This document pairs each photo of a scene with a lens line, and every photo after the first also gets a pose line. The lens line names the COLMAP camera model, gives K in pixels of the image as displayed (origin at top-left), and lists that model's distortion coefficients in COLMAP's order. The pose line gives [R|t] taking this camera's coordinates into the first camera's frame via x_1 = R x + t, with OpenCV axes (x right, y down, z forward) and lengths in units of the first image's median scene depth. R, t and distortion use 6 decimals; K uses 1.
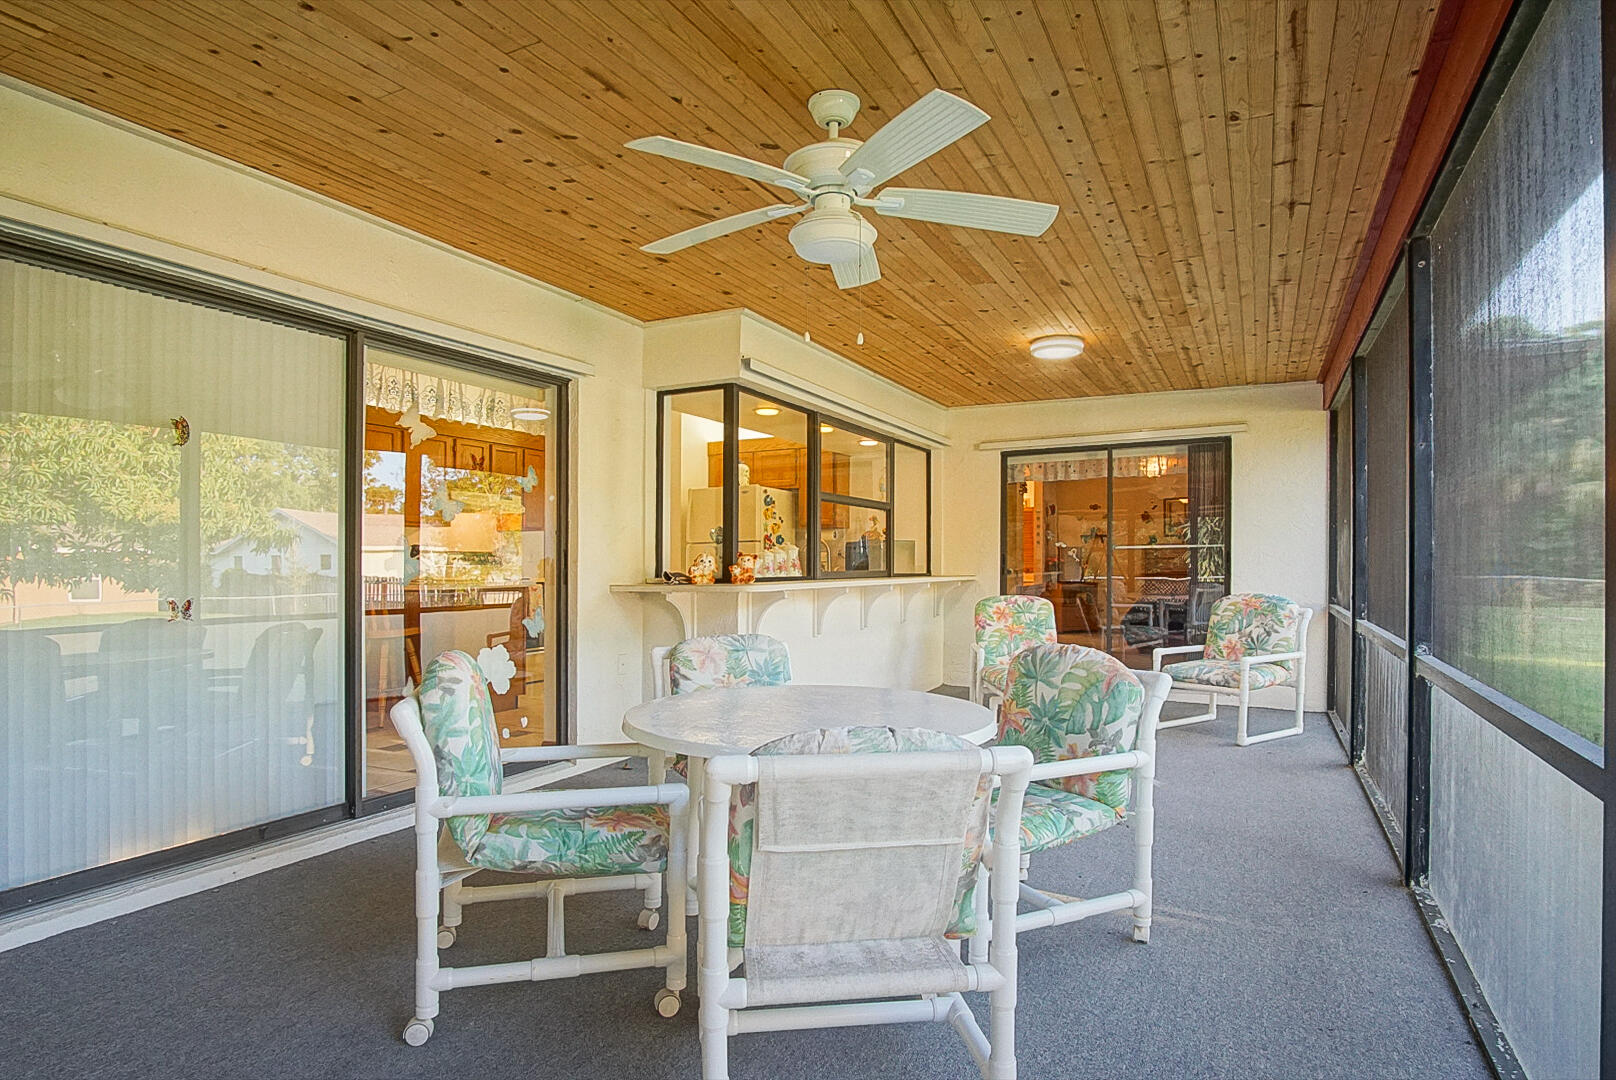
lens RADIAL K [[863.4, 0, 793.9], [0, 863.4, 535.5], [0, 0, 1]] dist [-0.019700, -0.000786]
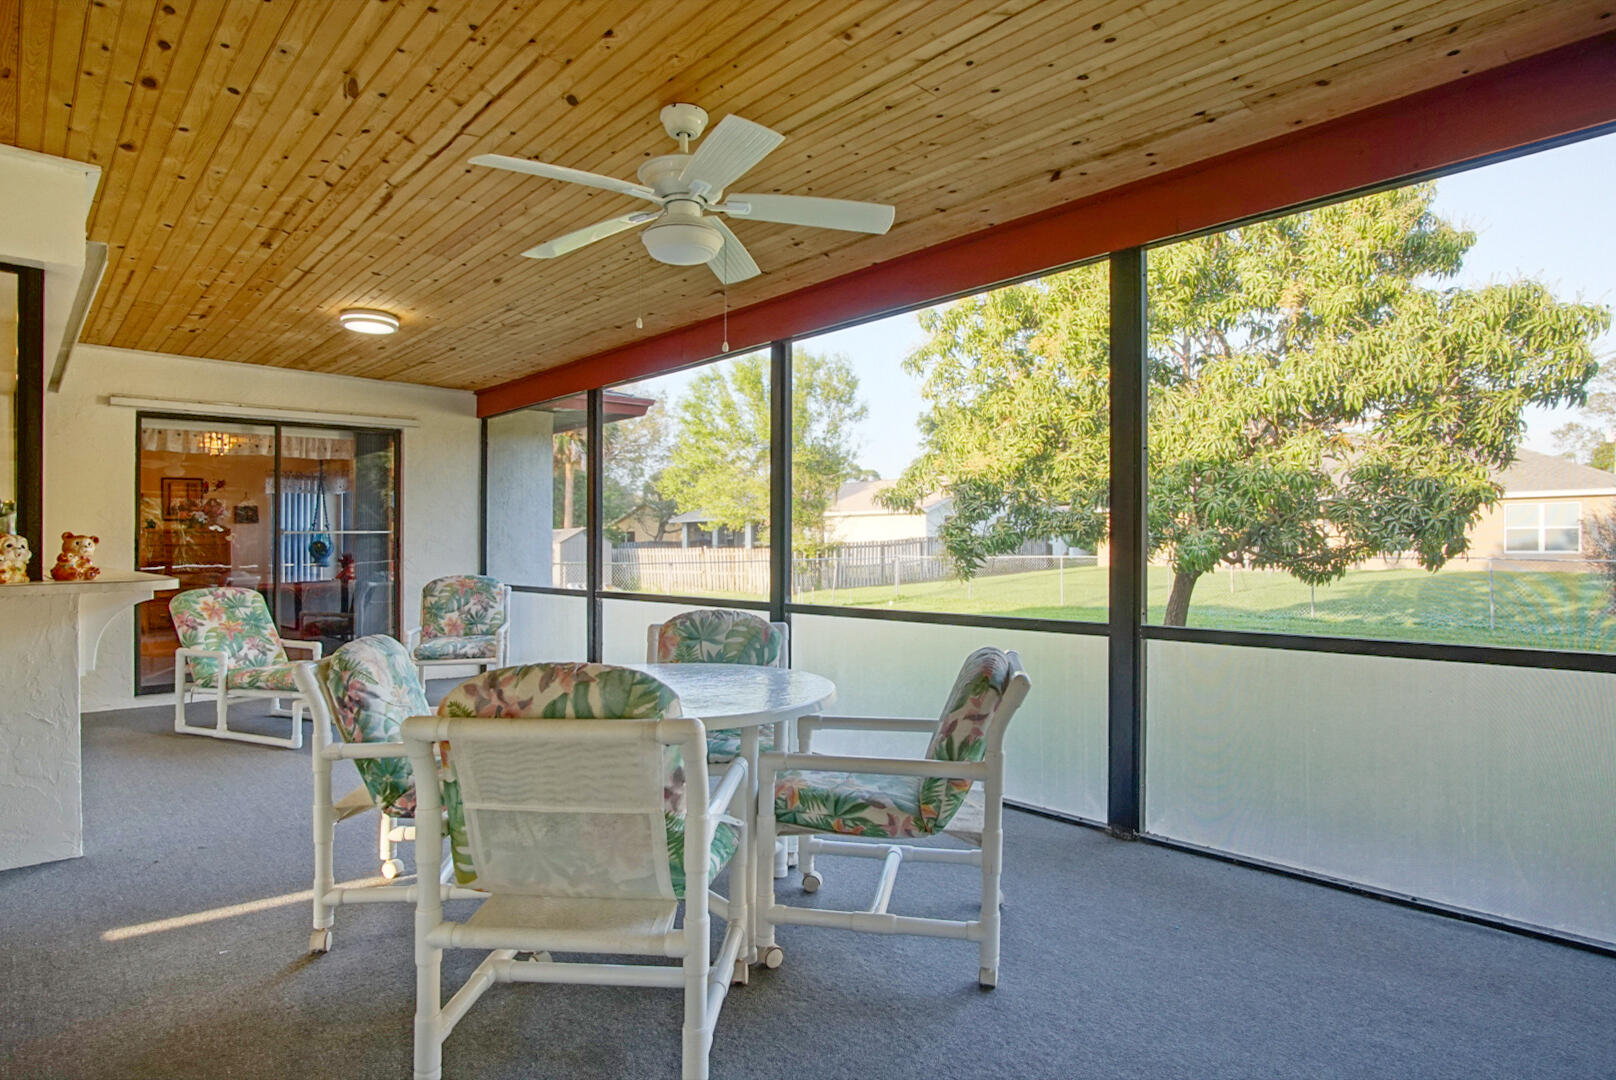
lens RADIAL K [[863.4, 0, 793.9], [0, 863.4, 535.5], [0, 0, 1]] dist [-0.019700, -0.000786]
pose [[0.350060, 0.011086, 0.936662, -0.381178], [-0.024102, 0.999706, -0.002825, 0.008187], [-0.936417, -0.021587, 0.350224, 0.204008]]
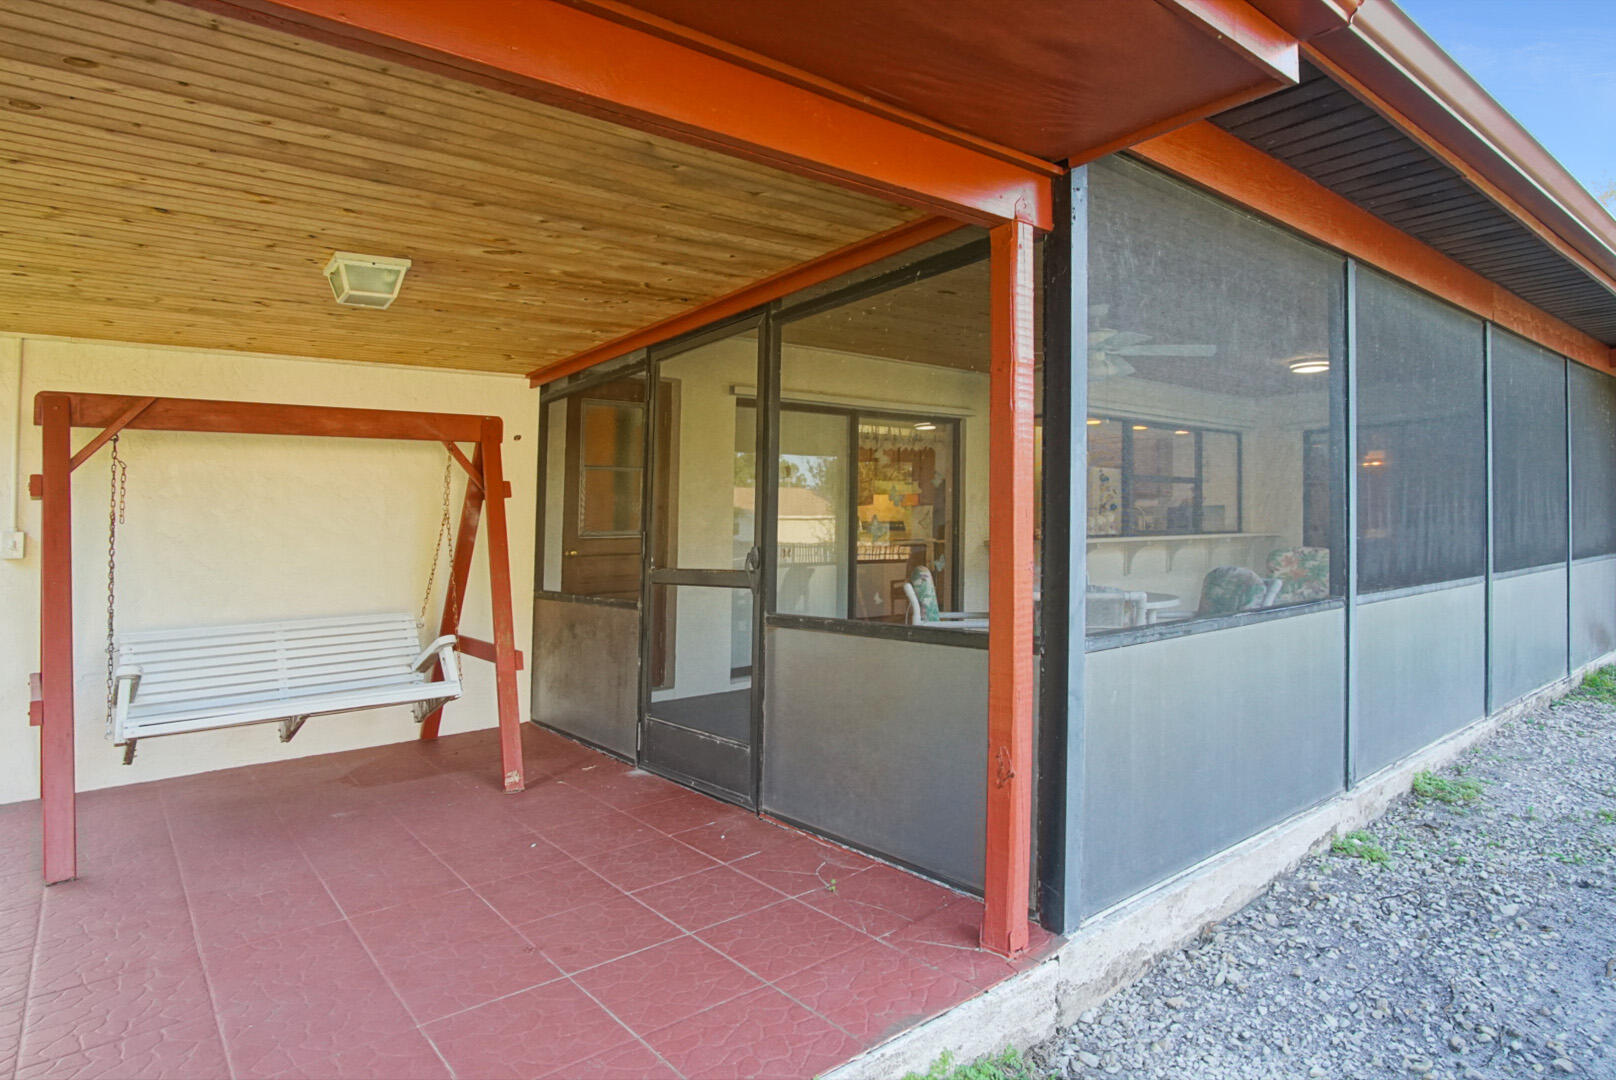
lens RADIAL K [[863.4, 0, 793.9], [0, 863.4, 535.5], [0, 0, 1]] dist [-0.019700, -0.000786]
pose [[0.910696, -0.011281, -0.412923, 0.100339], [0.028856, 0.998922, 0.036351, -0.016448], [0.412068, -0.045020, 0.910040, -0.496638]]
